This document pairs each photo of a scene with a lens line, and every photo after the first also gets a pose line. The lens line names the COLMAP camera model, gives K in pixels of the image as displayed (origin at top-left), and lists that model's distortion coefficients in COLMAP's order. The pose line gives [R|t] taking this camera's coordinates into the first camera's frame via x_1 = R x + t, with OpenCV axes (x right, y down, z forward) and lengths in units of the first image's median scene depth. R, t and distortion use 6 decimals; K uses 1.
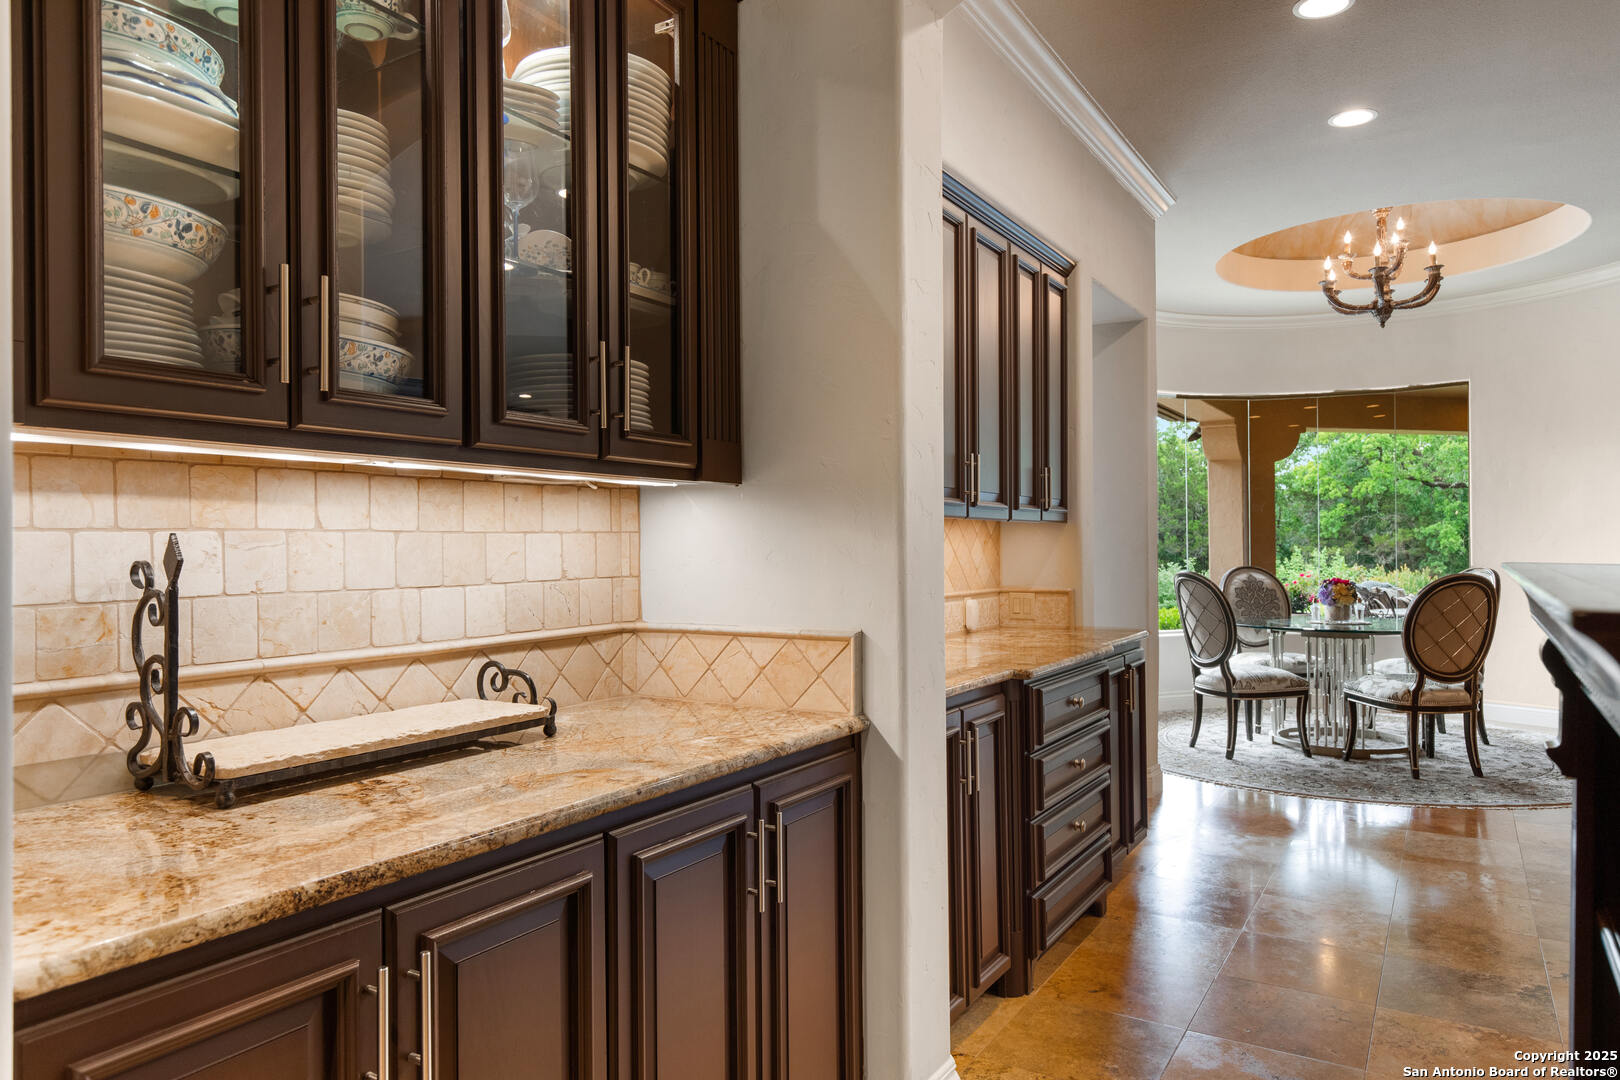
lens RADIAL K [[1053.8, 0, 811.0], [0, 1053.8, 544.5], [0, 0, 1]] dist [-0.007323, 0.005522]
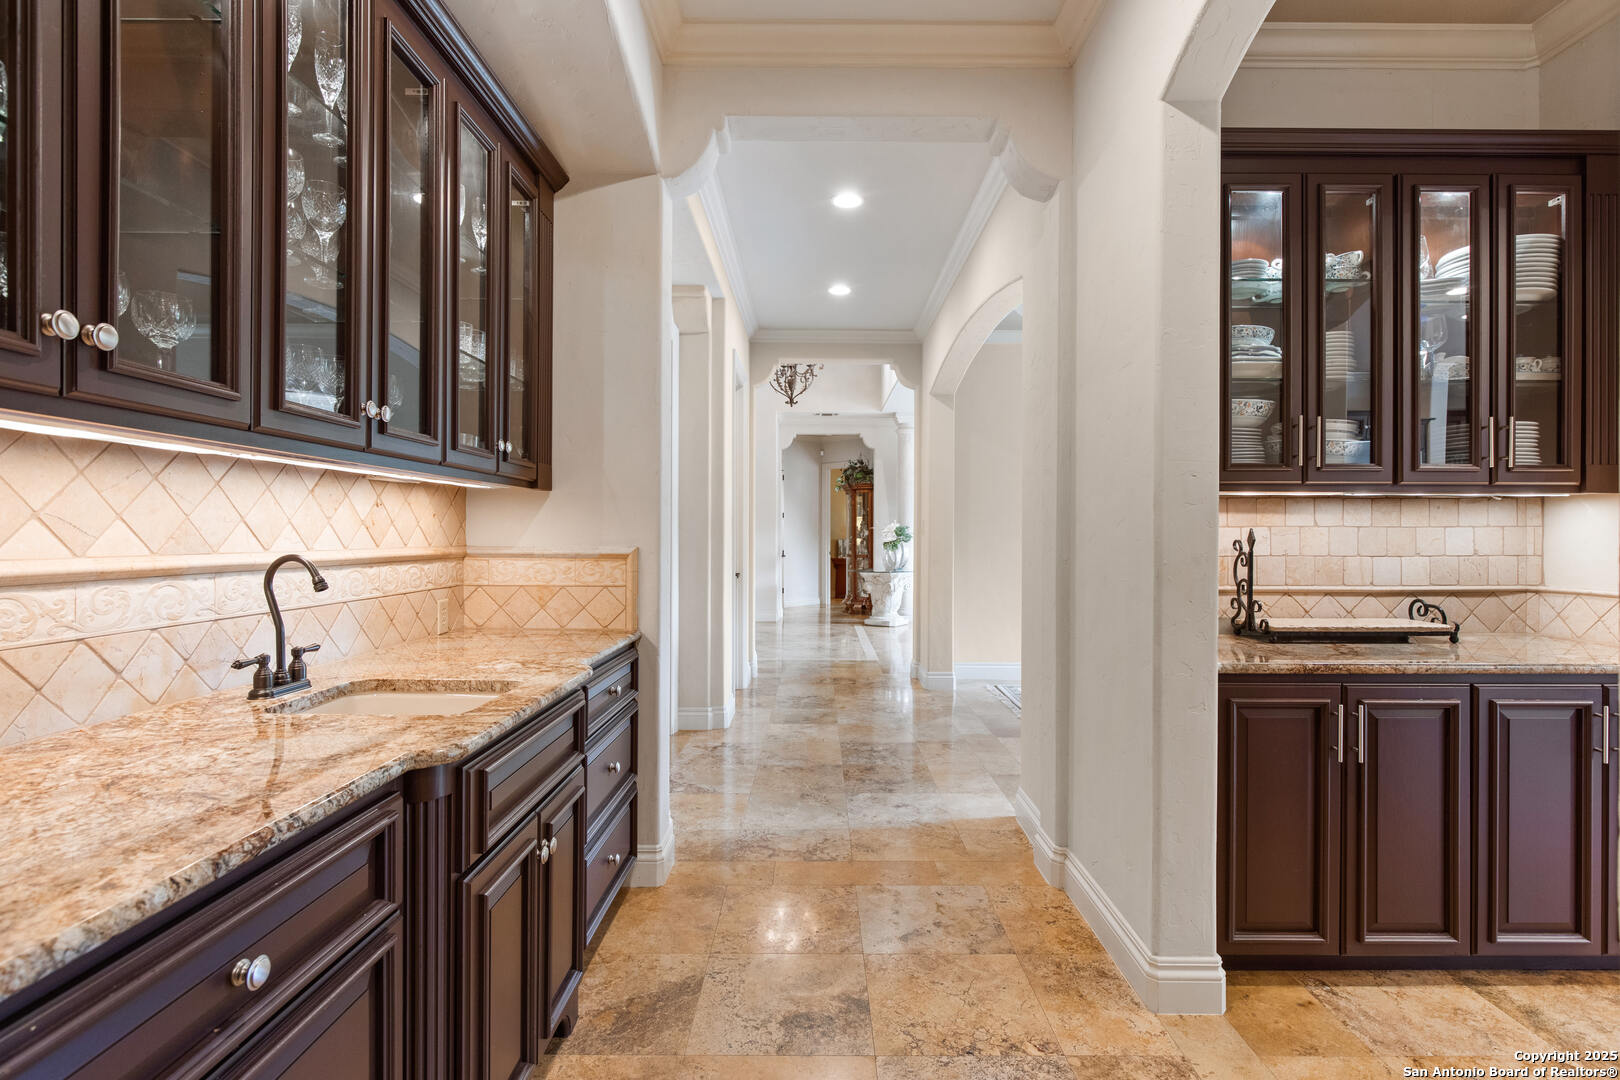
lens RADIAL K [[807.0, 0, 820.2], [0, 807.0, 535.3], [0, 0, 1]] dist [-0.002082, -0.000209]
pose [[0.547330, 0.008789, -0.836871, 0.375745], [-0.005140, 0.999961, 0.007140, -0.002725], [0.836901, 0.000393, 0.547354, -0.788457]]
